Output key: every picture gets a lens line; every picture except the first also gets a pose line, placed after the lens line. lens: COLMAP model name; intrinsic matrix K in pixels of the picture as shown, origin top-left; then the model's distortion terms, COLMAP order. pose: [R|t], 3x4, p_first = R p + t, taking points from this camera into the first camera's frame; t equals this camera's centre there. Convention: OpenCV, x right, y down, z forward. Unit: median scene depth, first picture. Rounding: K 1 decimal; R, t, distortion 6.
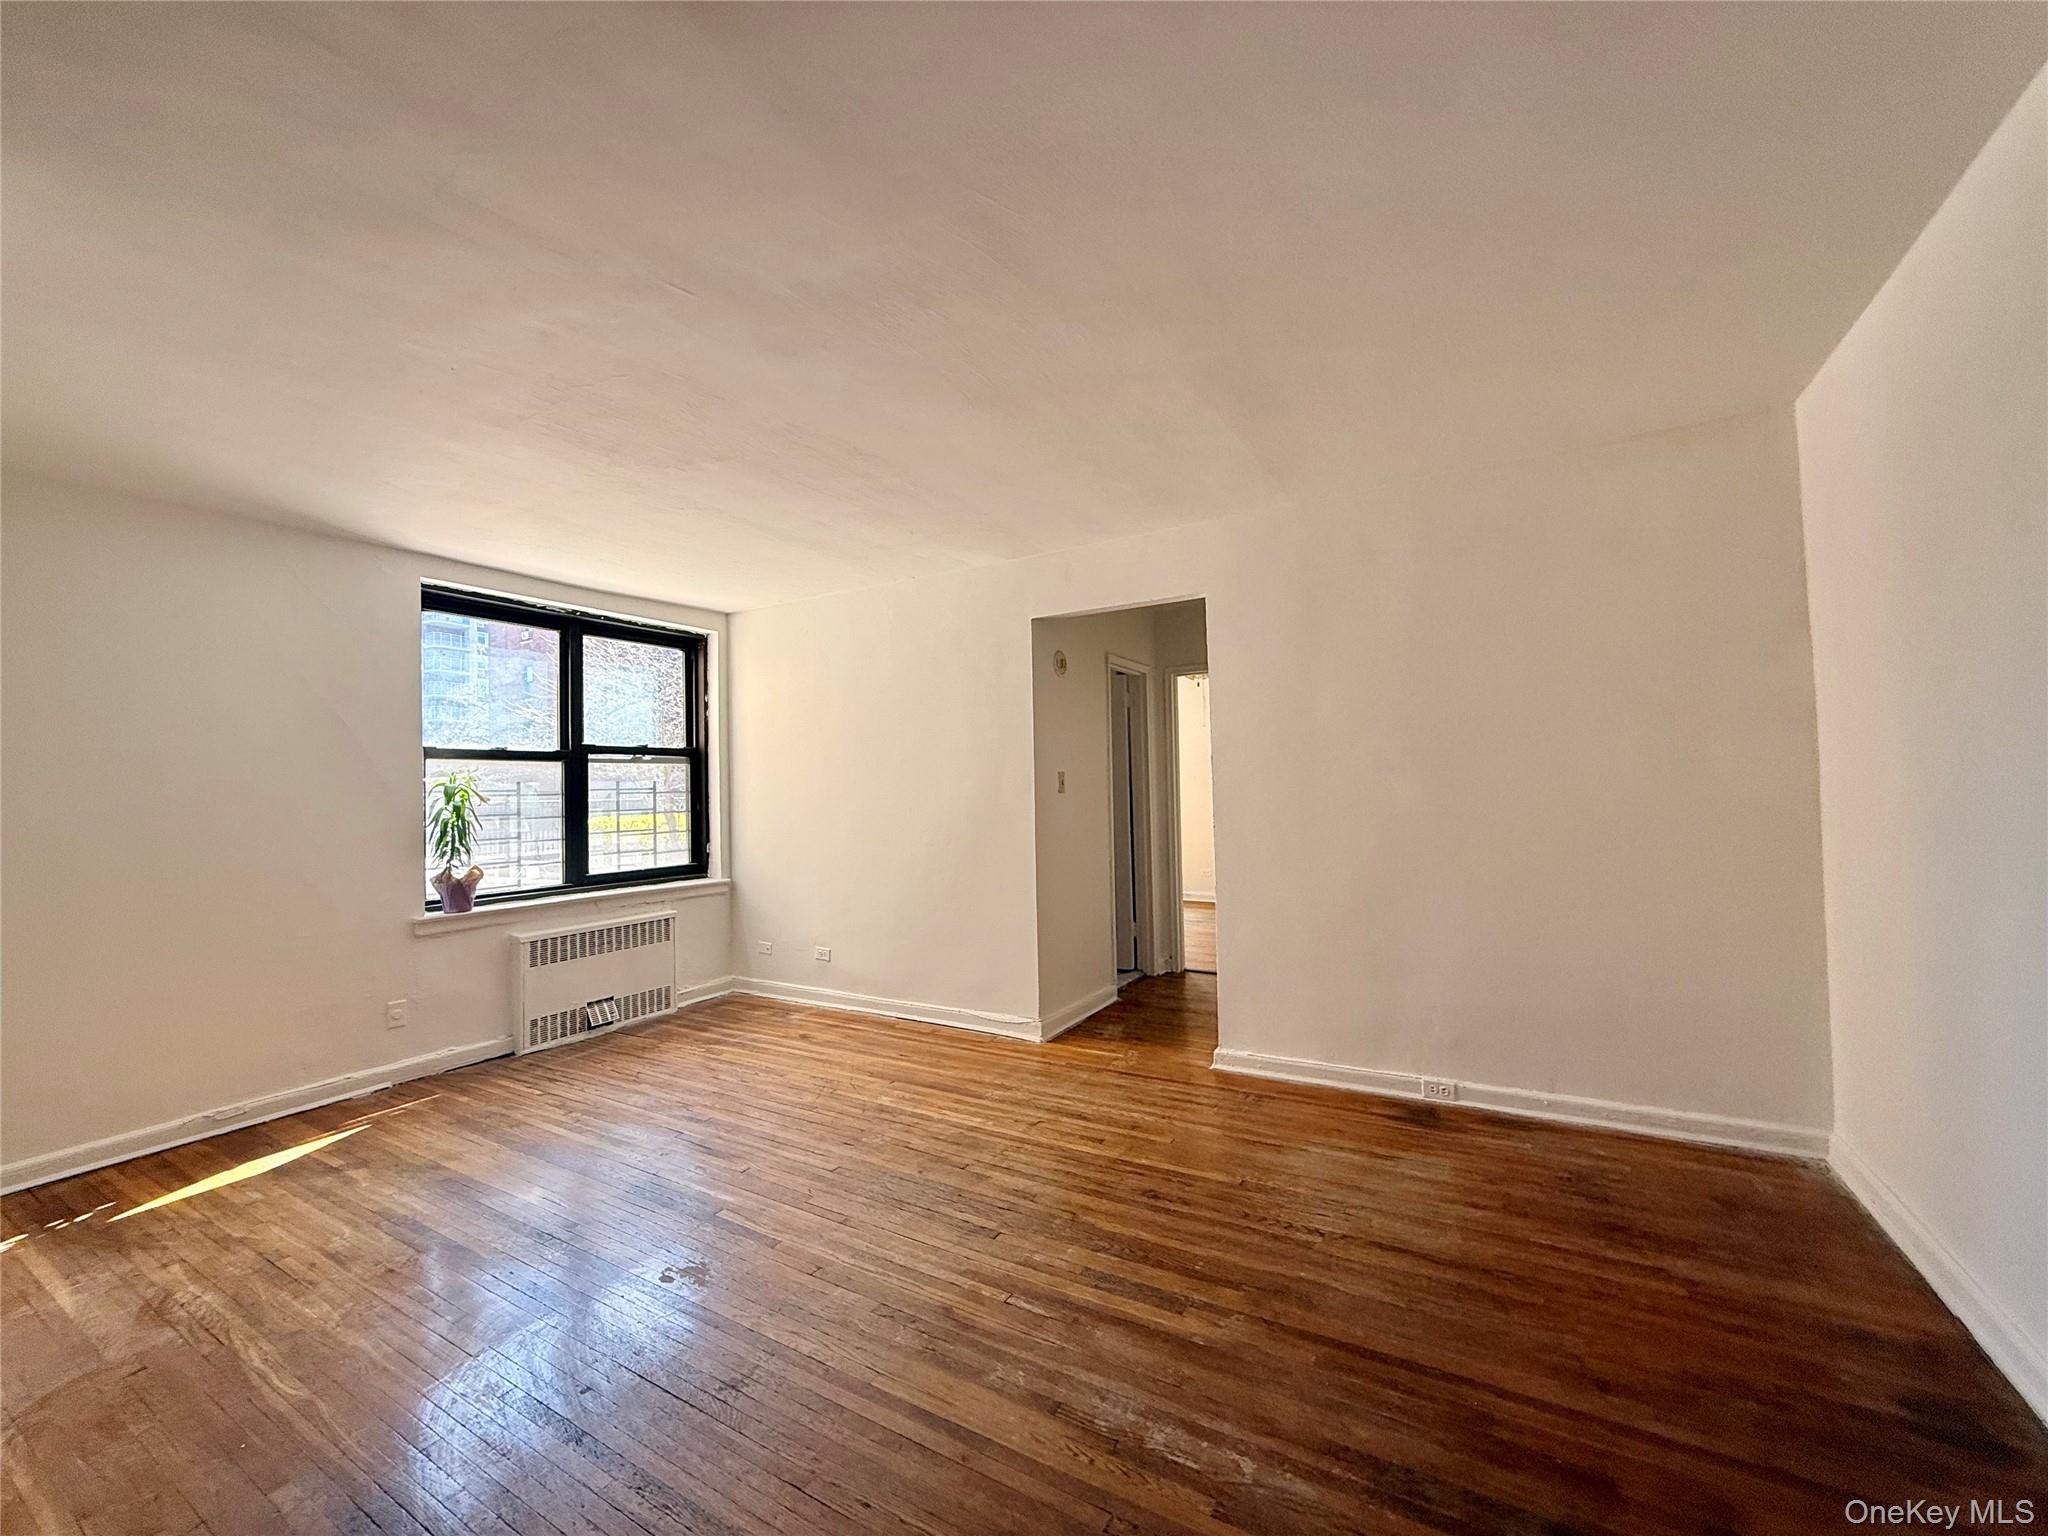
lens RADIAL K [[814.2, 0, 1019.8], [0, 814.2, 767.5], [0, 0, 1]] dist [0.000471, -0.000231]
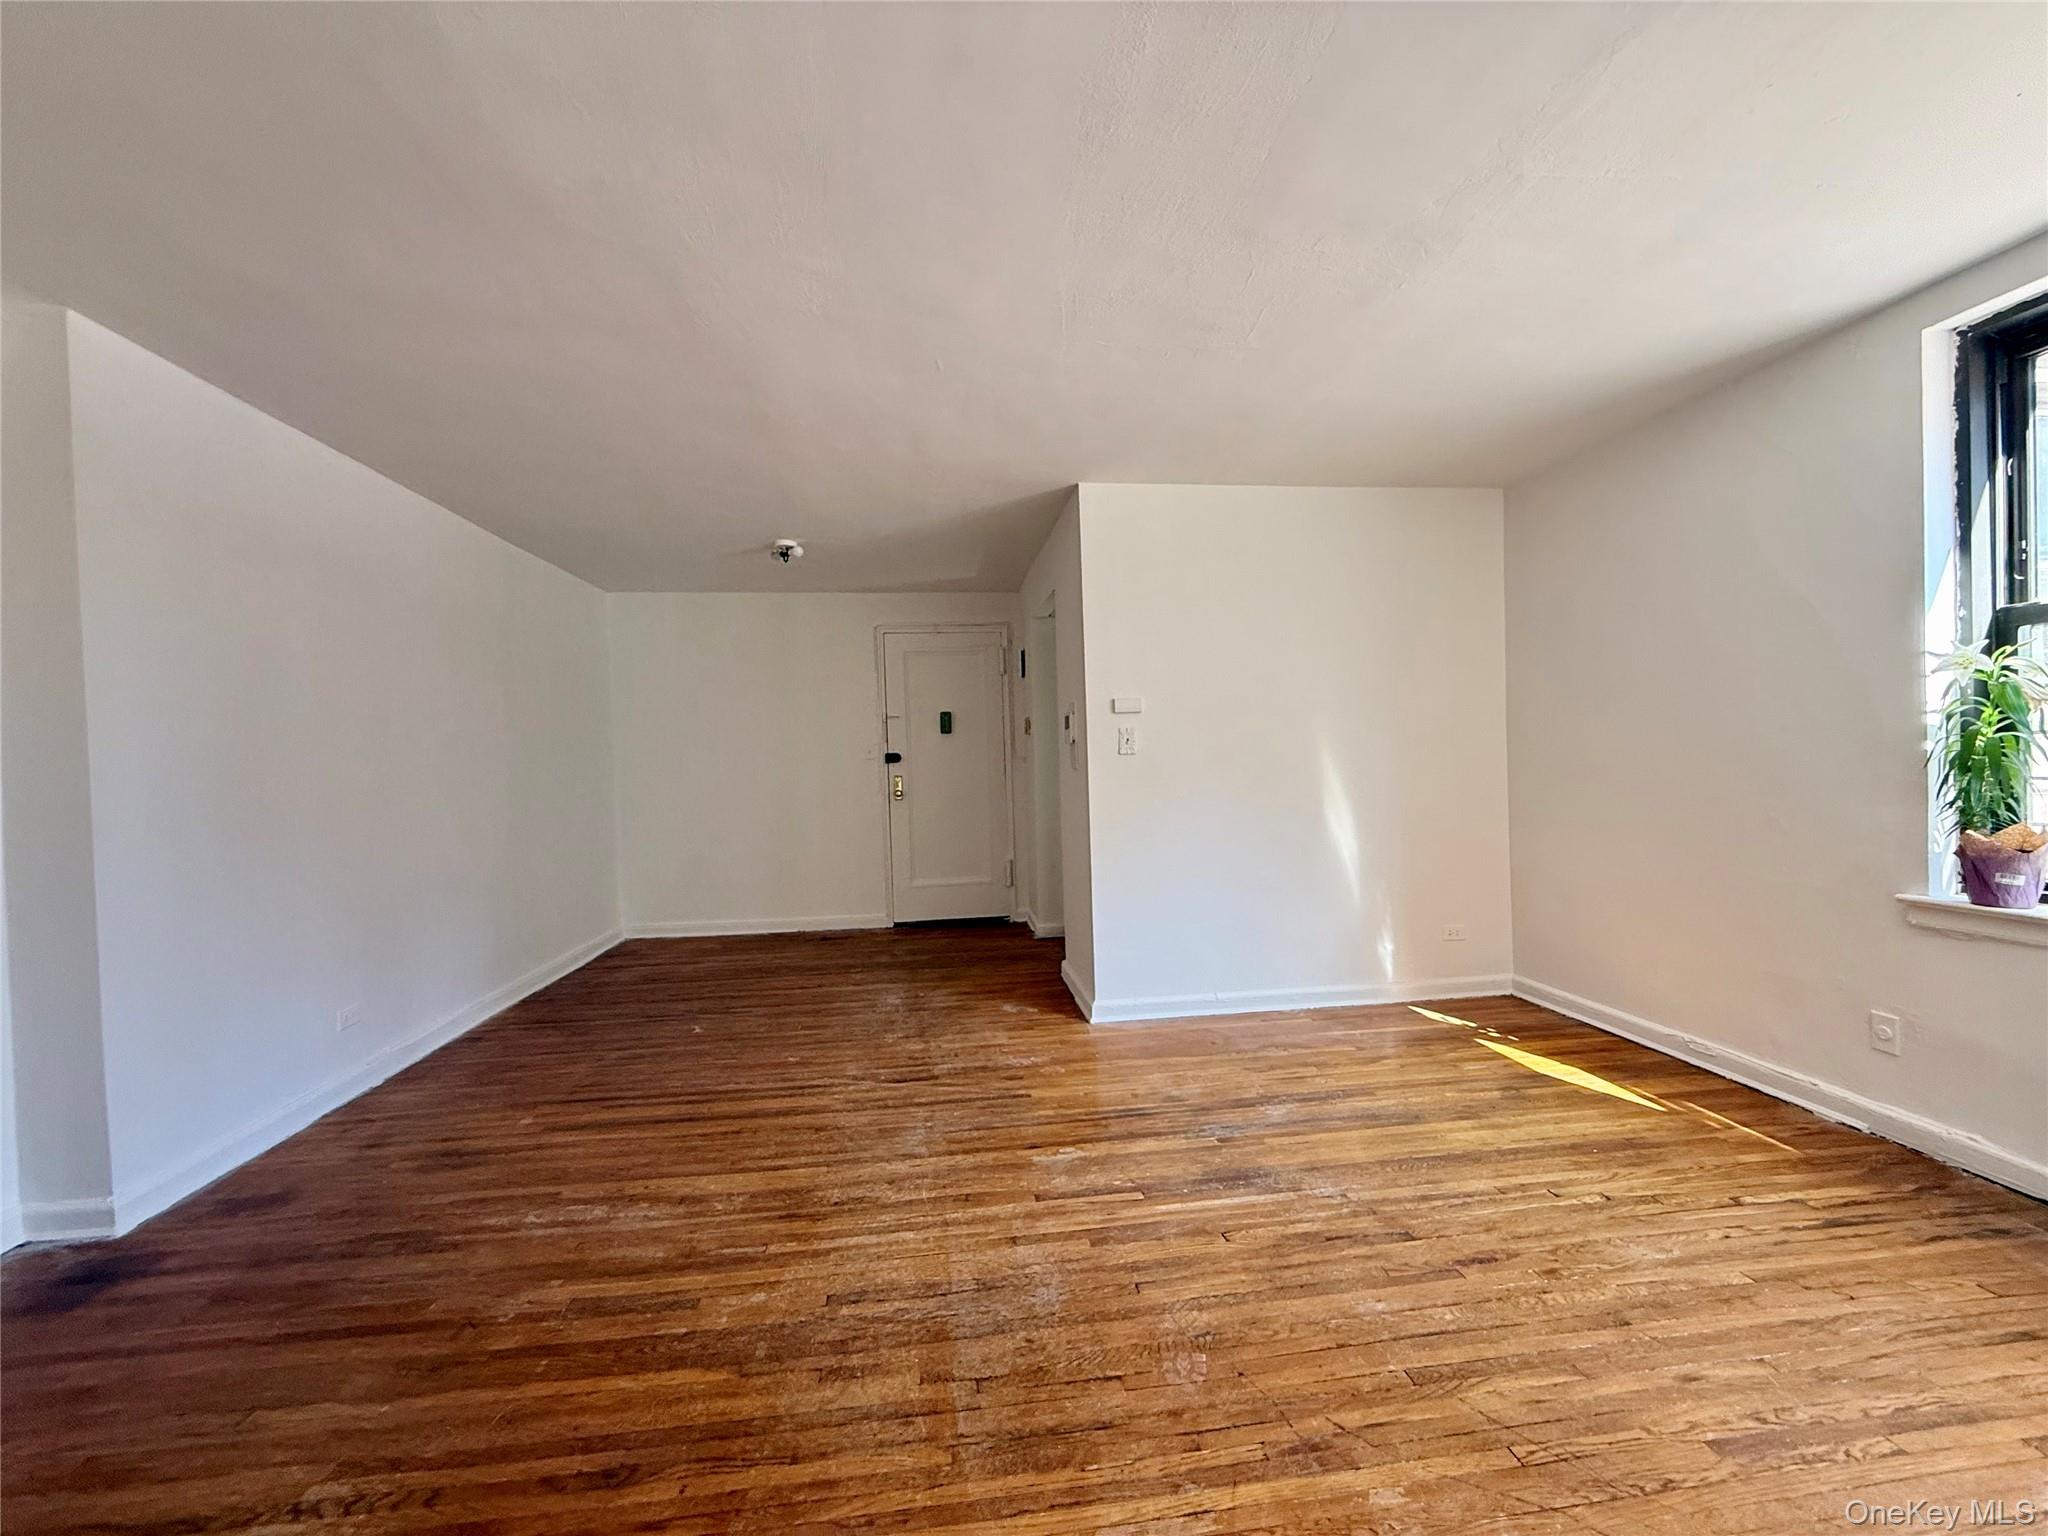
lens RADIAL K [[814.2, 0, 1022.0], [0, 814.2, 770.6], [0, 0, 1]] dist [0.000471, -0.000231]
pose [[-0.790146, 0.056572, -0.610302, 0.183985], [0.065543, 0.997821, 0.007636, 0.044178], [0.609404, -0.033967, -0.792132, 1.168801]]
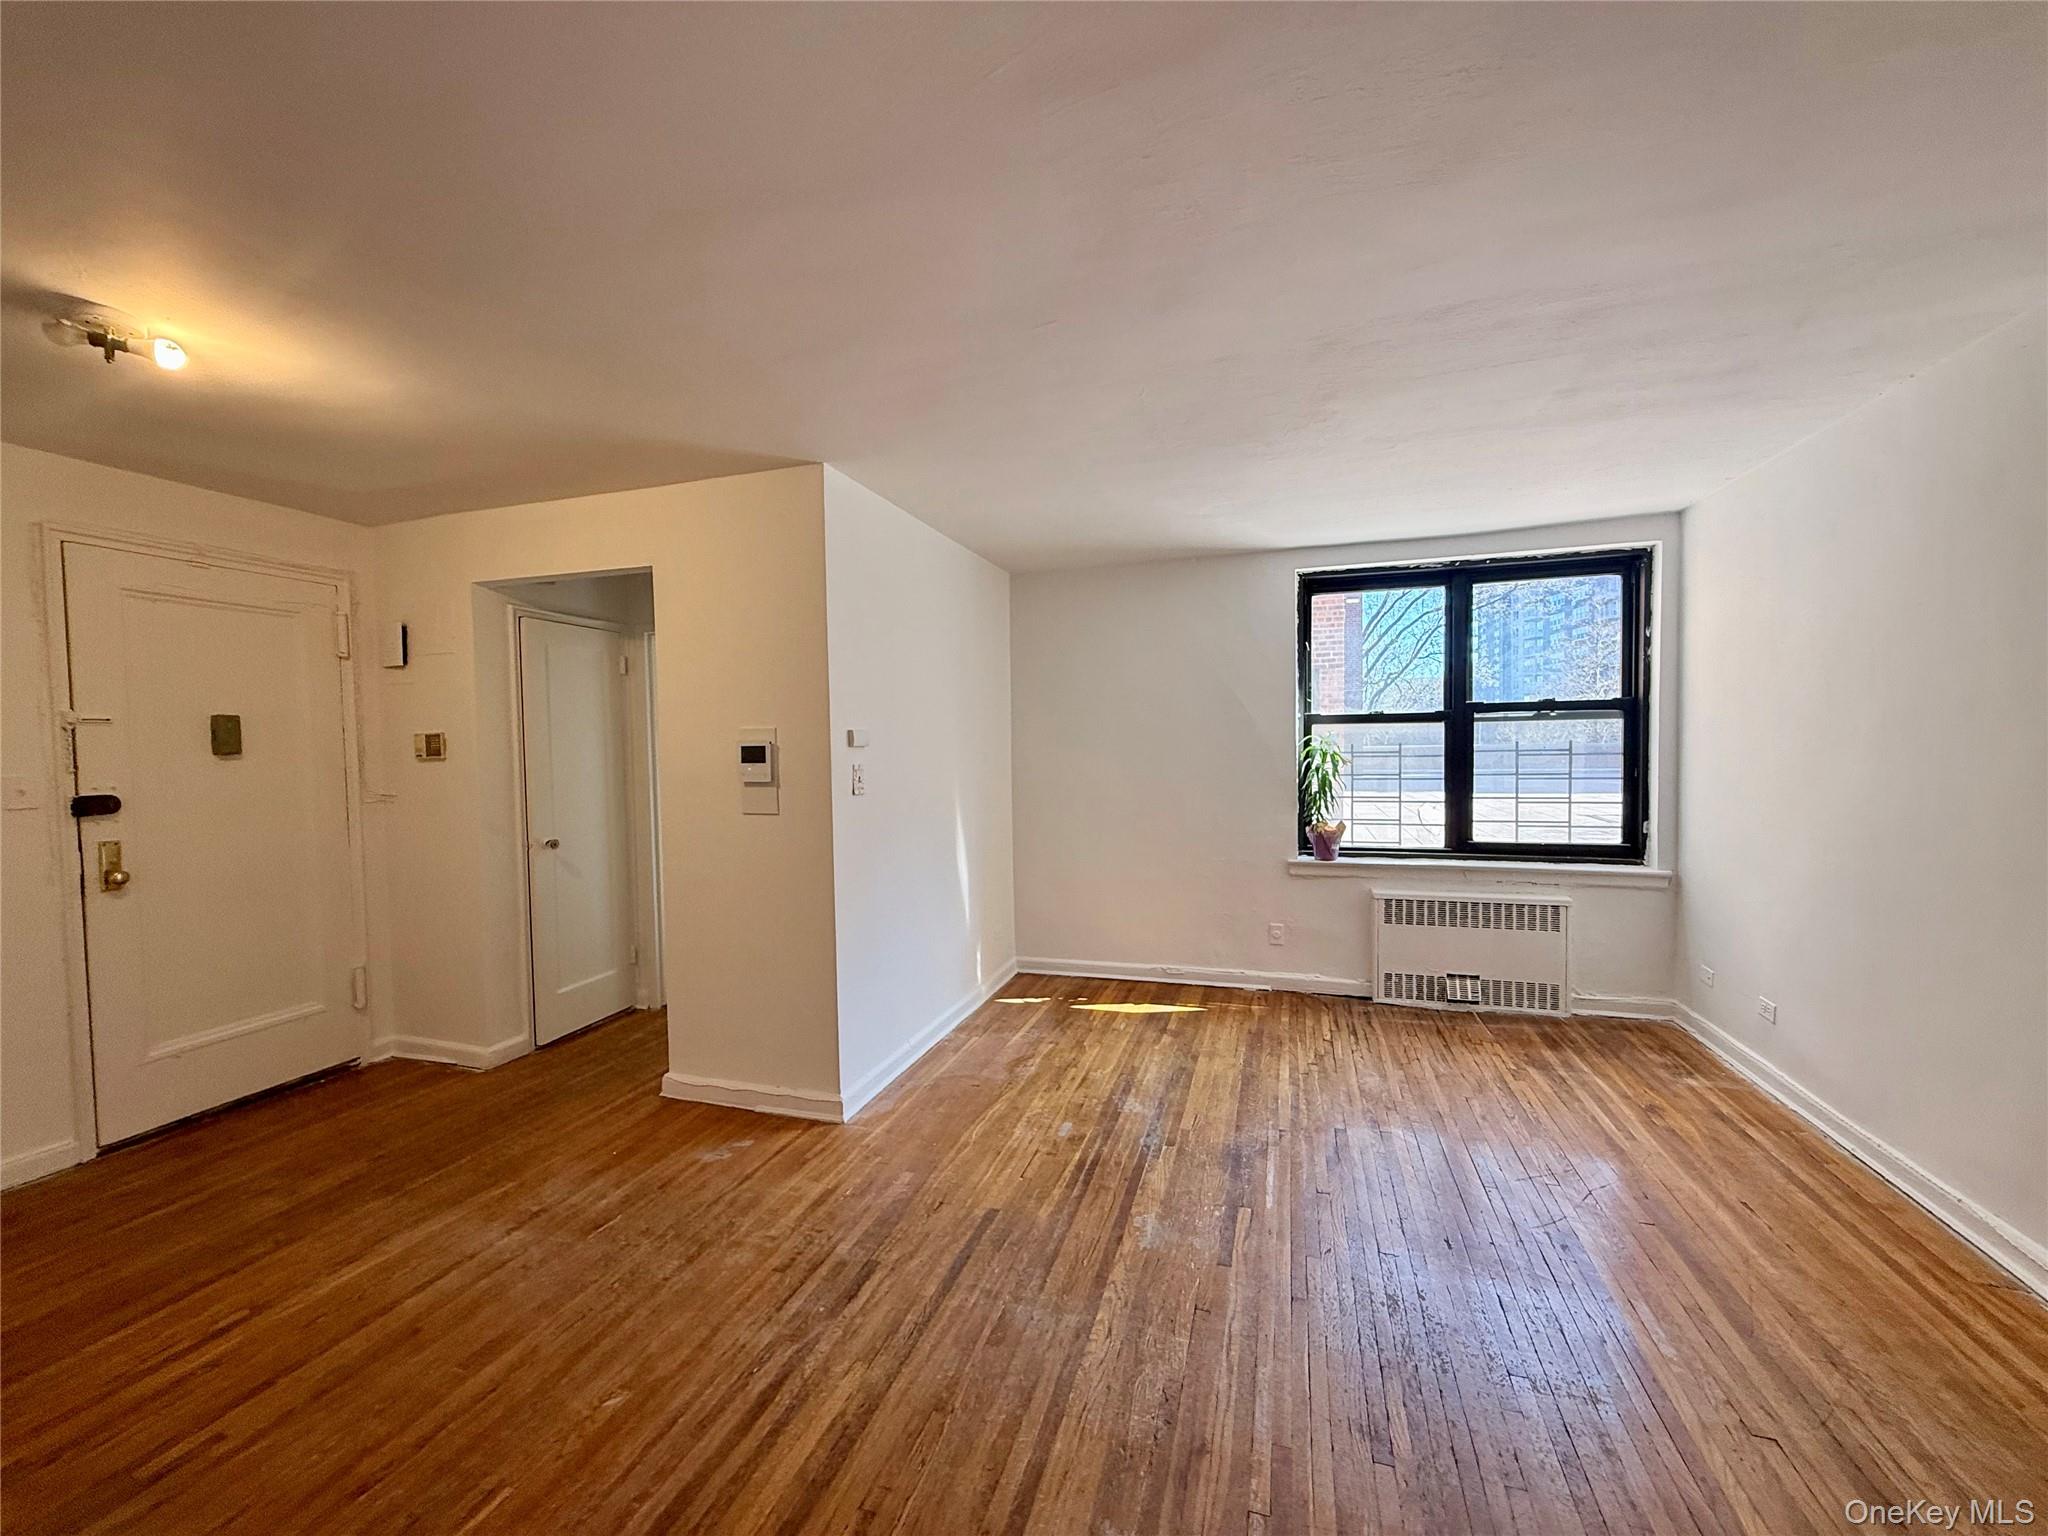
lens RADIAL K [[814.2, 0, 1020.9], [0, 814.2, 770.1], [0, 0, 1]] dist [0.000471, -0.000231]
pose [[0.220886, 0.052622, -0.973879, 0.357358], [0.037150, 0.997365, 0.062317, -0.038537], [0.974592, -0.049944, 0.218349, 0.387666]]
